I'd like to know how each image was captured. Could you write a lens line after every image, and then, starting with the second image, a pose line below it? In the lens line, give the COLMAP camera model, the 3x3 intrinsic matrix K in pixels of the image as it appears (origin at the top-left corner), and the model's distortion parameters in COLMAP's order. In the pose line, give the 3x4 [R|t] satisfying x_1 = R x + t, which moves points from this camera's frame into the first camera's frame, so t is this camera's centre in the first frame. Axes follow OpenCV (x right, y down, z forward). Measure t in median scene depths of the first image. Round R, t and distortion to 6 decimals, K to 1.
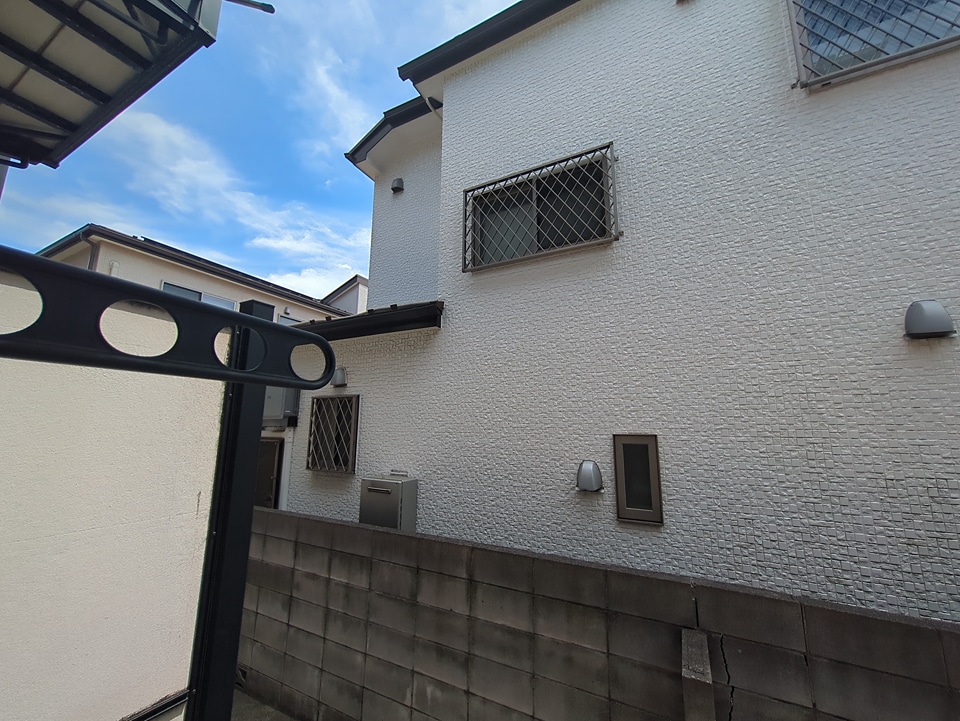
lens RADIAL K [[377.7, 0, 482.0], [0, 377.7, 360.9], [0, 0, 1]] dist [-0.011458, 0.005492]
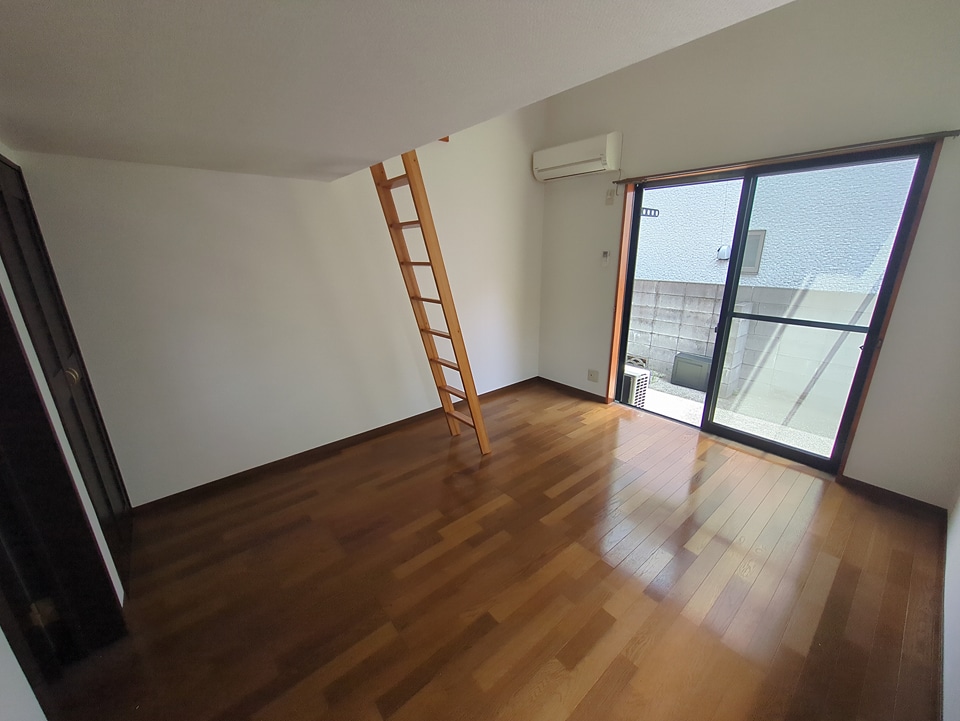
lens RADIAL K [[377.7, 0, 482.0], [0, 377.7, 360.9], [0, 0, 1]] dist [-0.011458, 0.005492]
pose [[0.920593, 0.096125, -0.378508, -0.110458], [0.085038, 0.896632, 0.434534, -0.189114], [0.381152, -0.432217, 0.817259, -1.648351]]
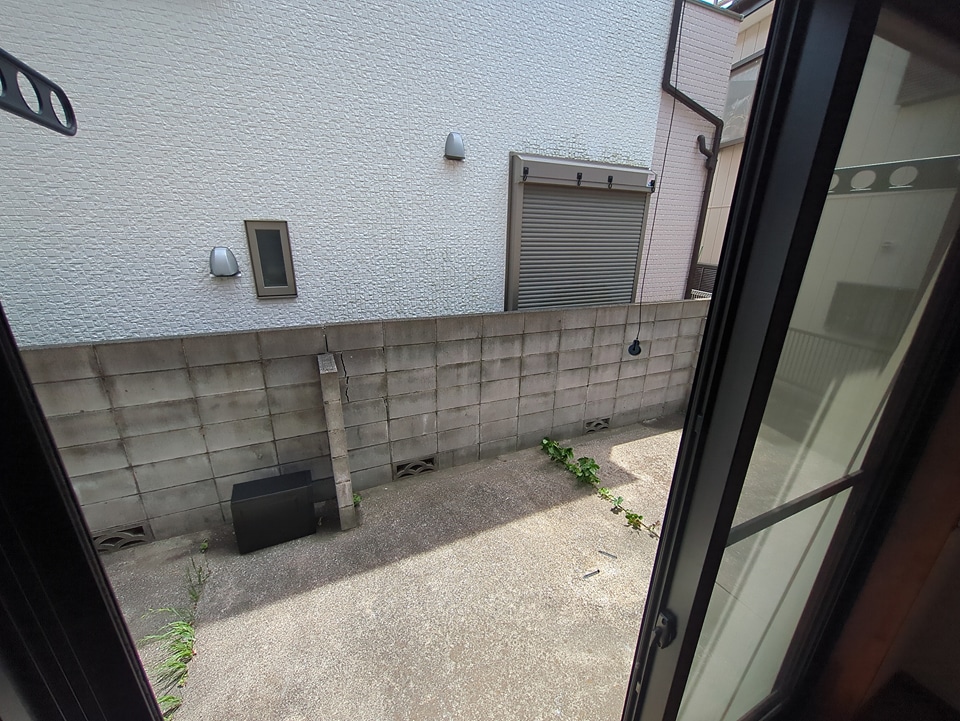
lens RADIAL K [[377.7, 0, 482.0], [0, 377.7, 360.9], [0, 0, 1]] dist [-0.011458, 0.005492]
pose [[0.609877, -0.252504, 0.751194, -0.148975], [-0.149396, 0.894257, 0.421884, 0.008856], [-0.778288, -0.369522, 0.507663, -0.204917]]
